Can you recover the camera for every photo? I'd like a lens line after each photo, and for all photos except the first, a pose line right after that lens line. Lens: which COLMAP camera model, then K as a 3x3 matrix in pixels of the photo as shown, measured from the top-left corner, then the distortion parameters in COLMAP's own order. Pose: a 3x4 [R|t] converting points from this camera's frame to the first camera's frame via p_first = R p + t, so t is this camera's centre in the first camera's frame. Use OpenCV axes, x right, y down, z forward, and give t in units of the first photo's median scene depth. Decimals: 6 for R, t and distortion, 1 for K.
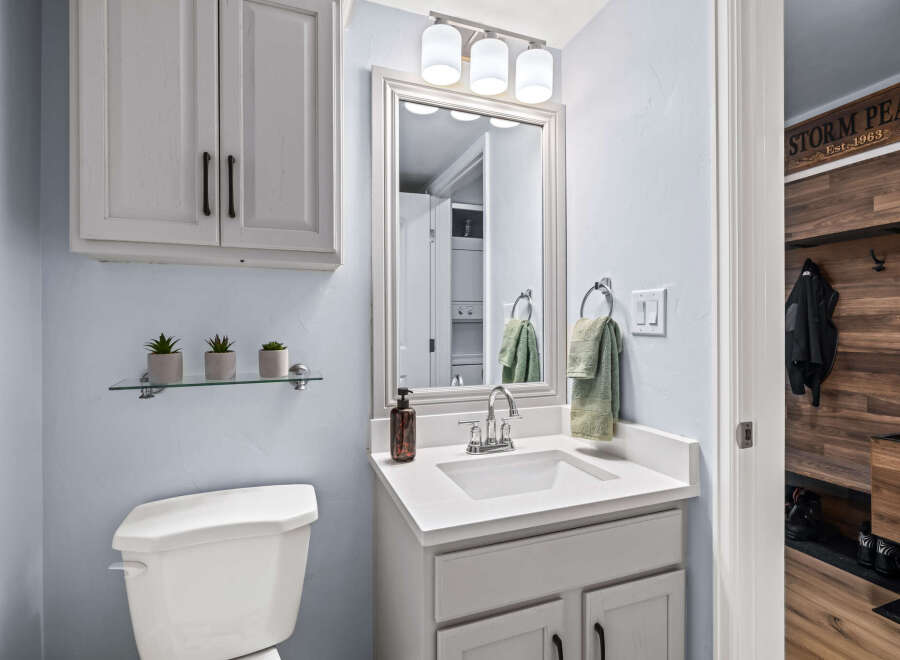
lens RADIAL K [[445.5, 0, 450.6], [0, 445.5, 328.6], [0, 0, 1]] dist [-0.007525, -0.000513]
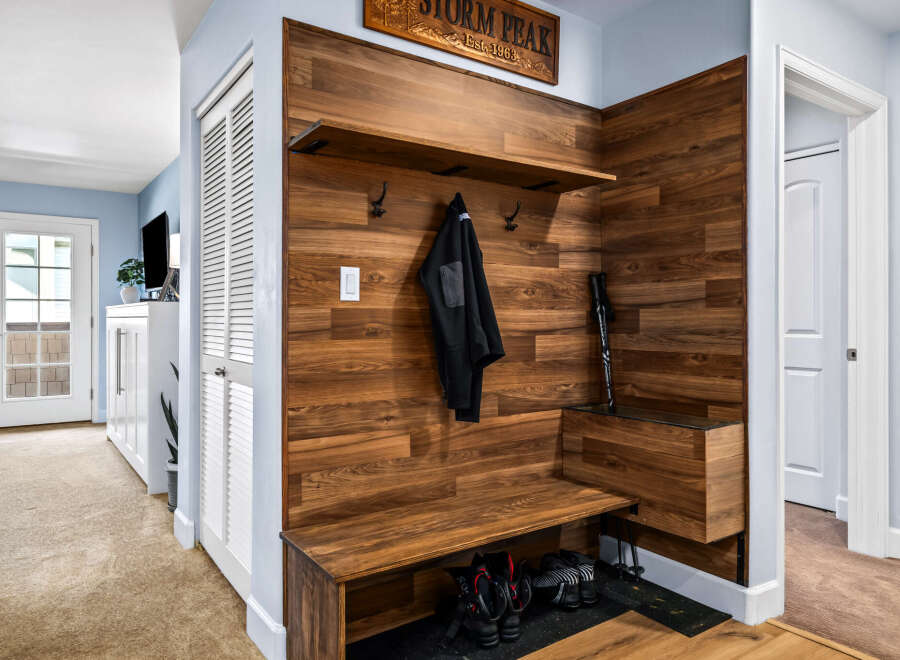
lens RADIAL K [[615.3, 0, 449.6], [0, 615.3, 321.5], [0, 0, 1]] dist [0.003724, 0.000320]
pose [[-0.249268, 0.001263, 0.968434, -0.049946], [0.003821, 0.999993, -0.000320, 0.028477], [-0.968427, 0.003621, -0.249271, 1.334505]]
